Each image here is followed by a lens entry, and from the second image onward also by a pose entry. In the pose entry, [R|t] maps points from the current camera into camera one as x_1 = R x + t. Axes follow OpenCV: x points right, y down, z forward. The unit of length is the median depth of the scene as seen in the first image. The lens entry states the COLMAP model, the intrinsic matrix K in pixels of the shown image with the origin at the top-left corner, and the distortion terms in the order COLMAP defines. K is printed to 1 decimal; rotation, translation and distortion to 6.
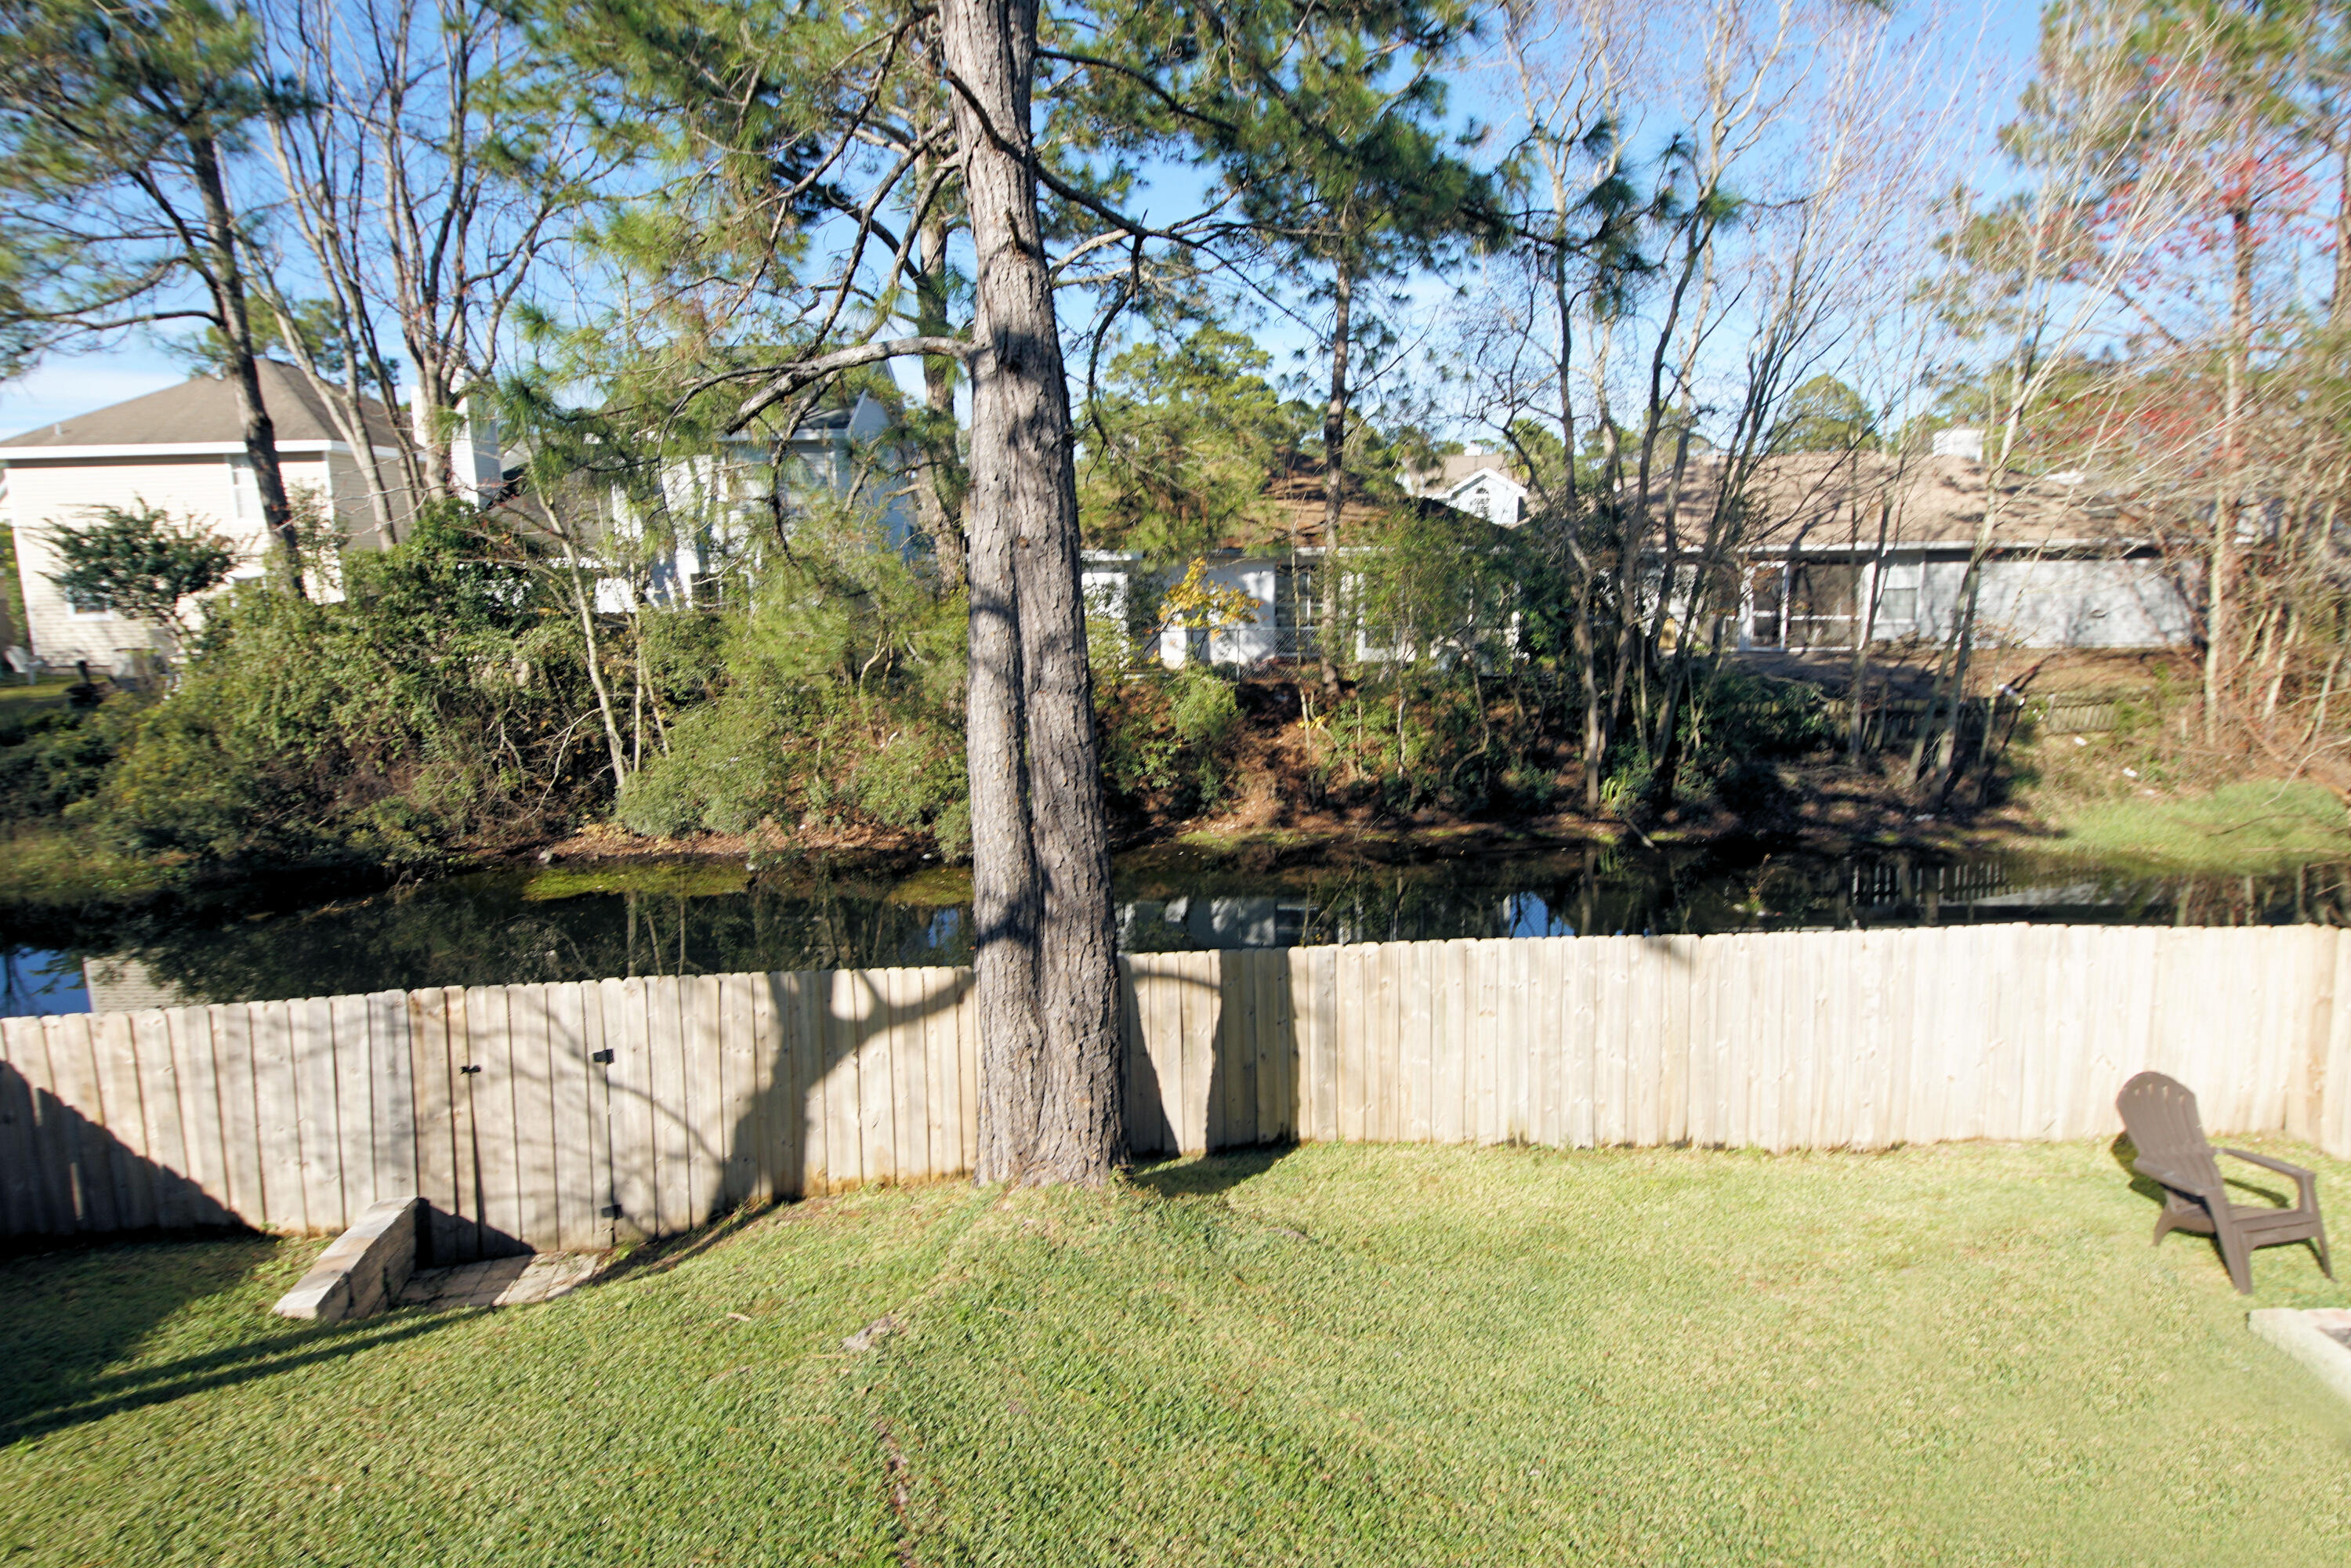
lens RADIAL K [[1260.5, 0, 1152.6], [0, 1260.5, 761.7], [0, 0, 1]] dist [0.033975, -0.031498]
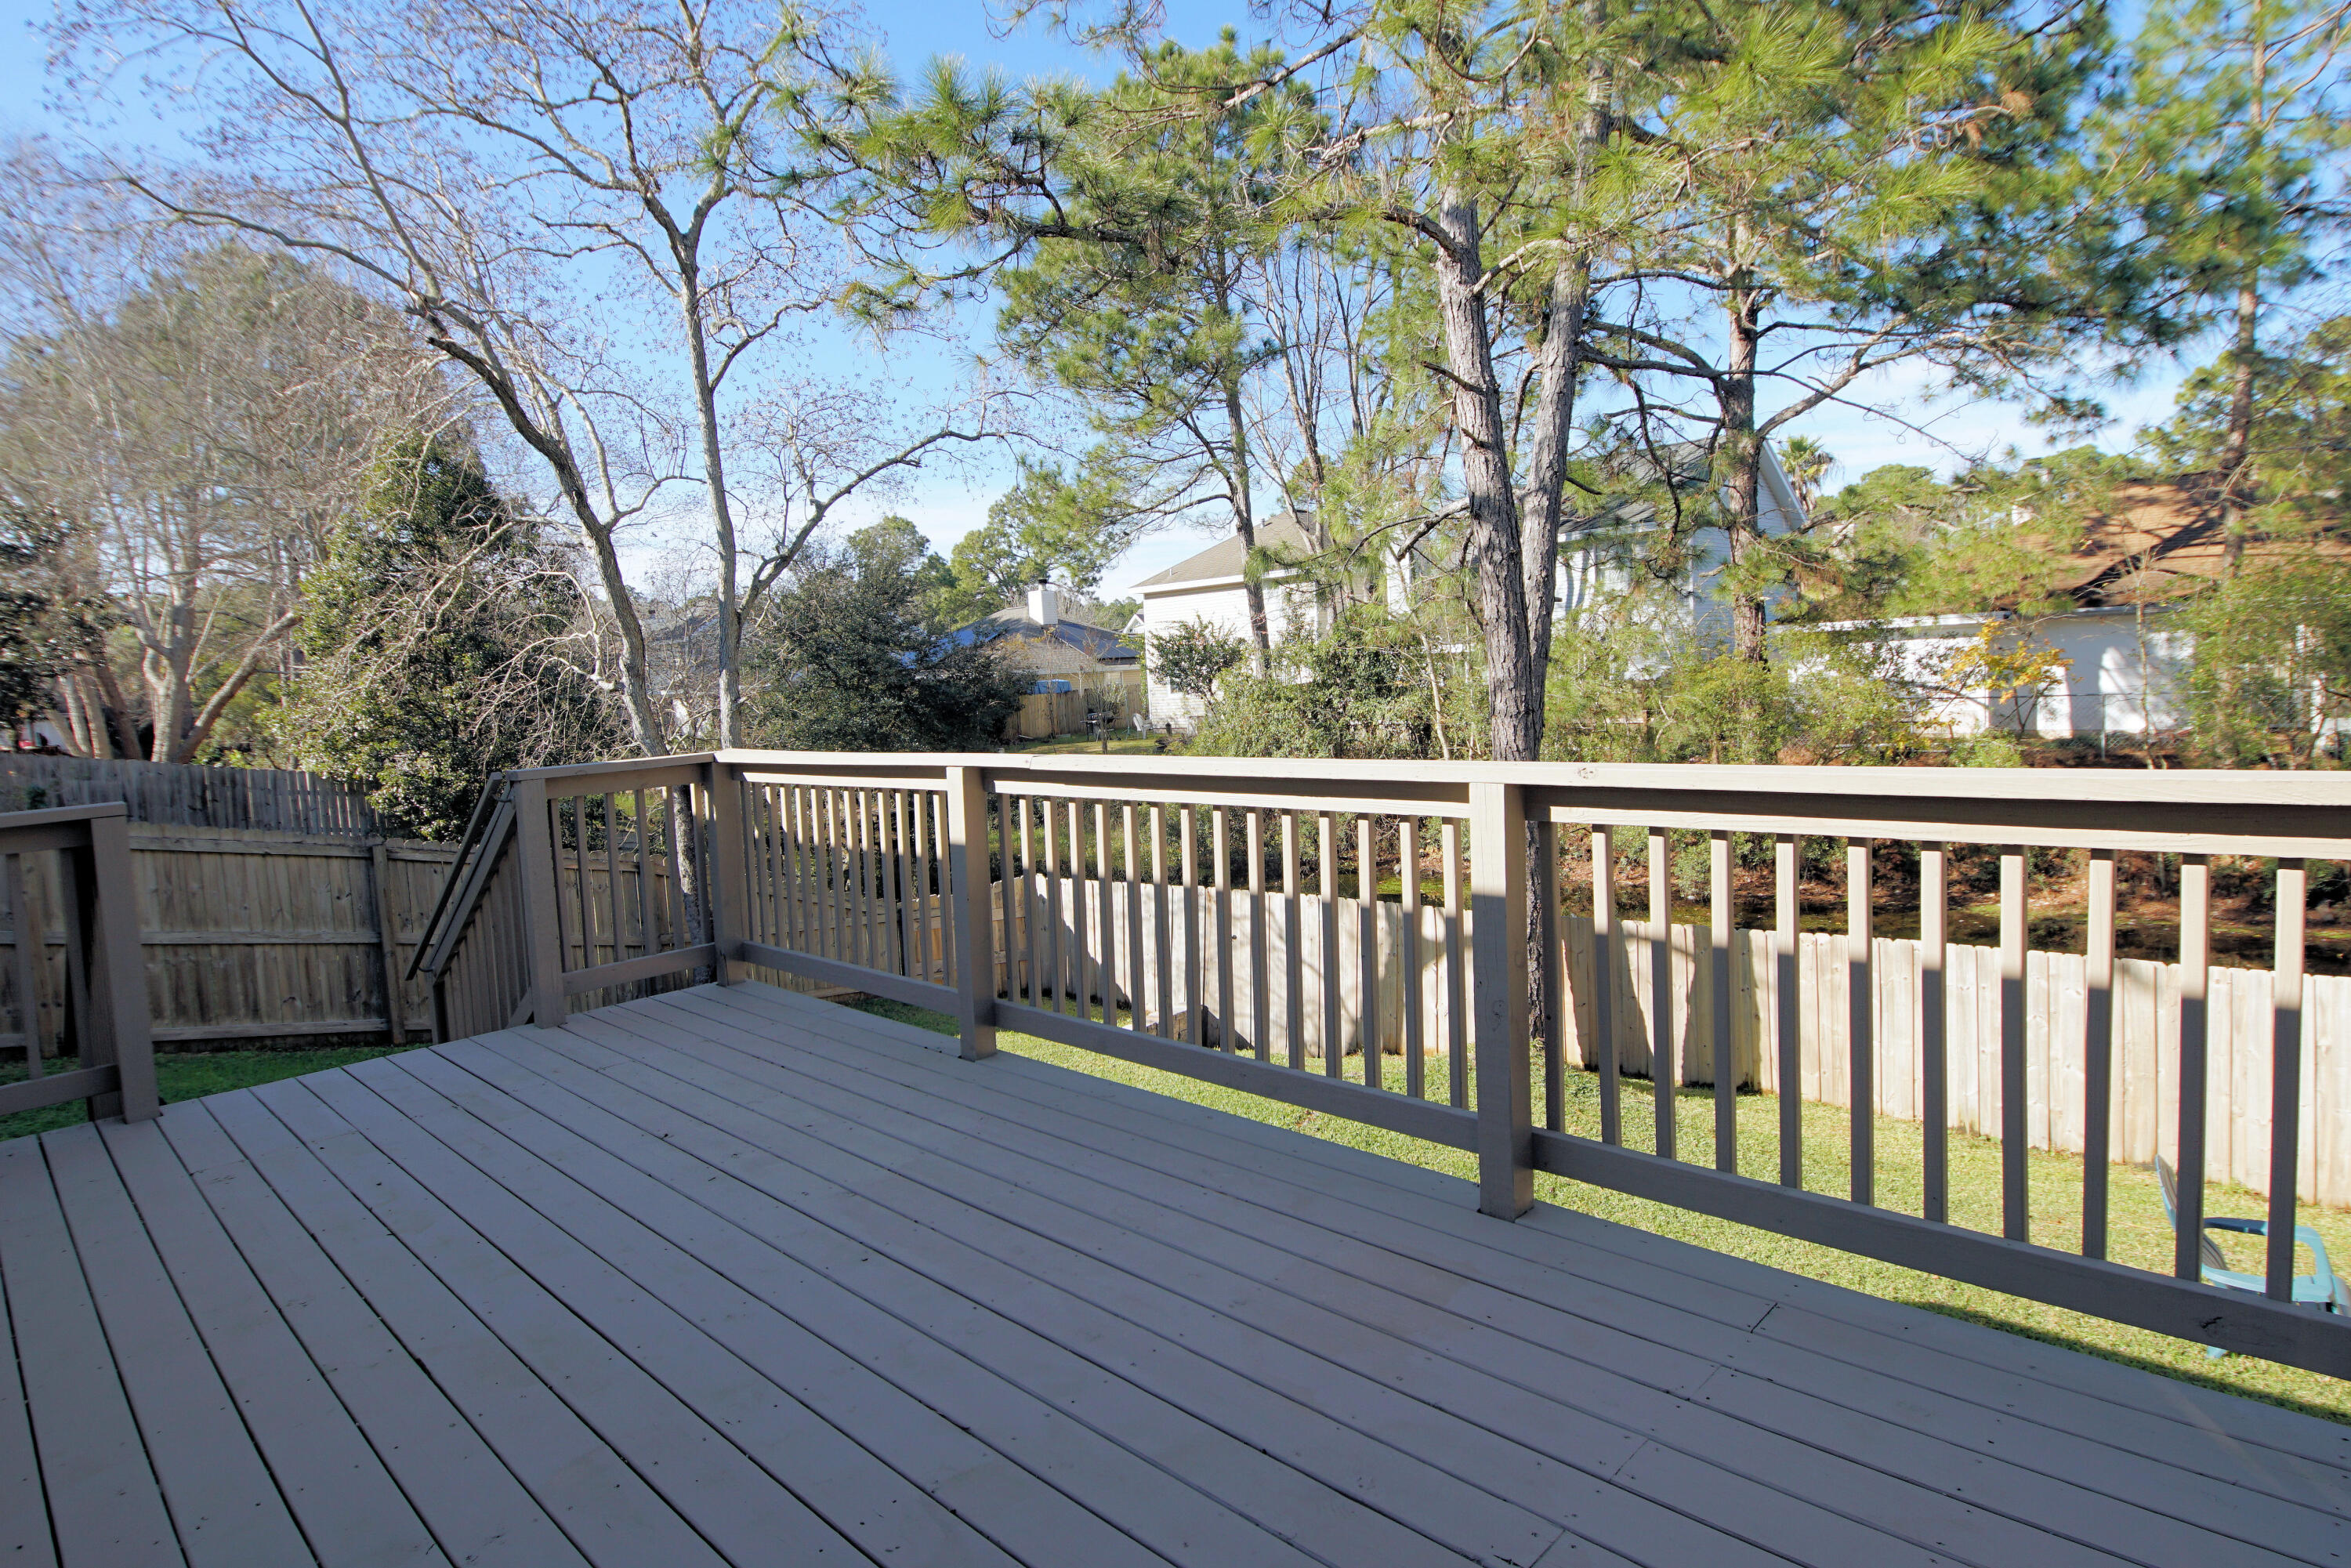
lens RADIAL K [[1260.5, 0, 1152.6], [0, 1260.5, 761.7], [0, 0, 1]] dist [0.033975, -0.031498]
pose [[0.731674, 0.027658, -0.681093, 0.229175], [-0.071684, 0.996758, -0.036531, 0.030294], [0.677875, 0.075552, 0.731285, -0.147333]]
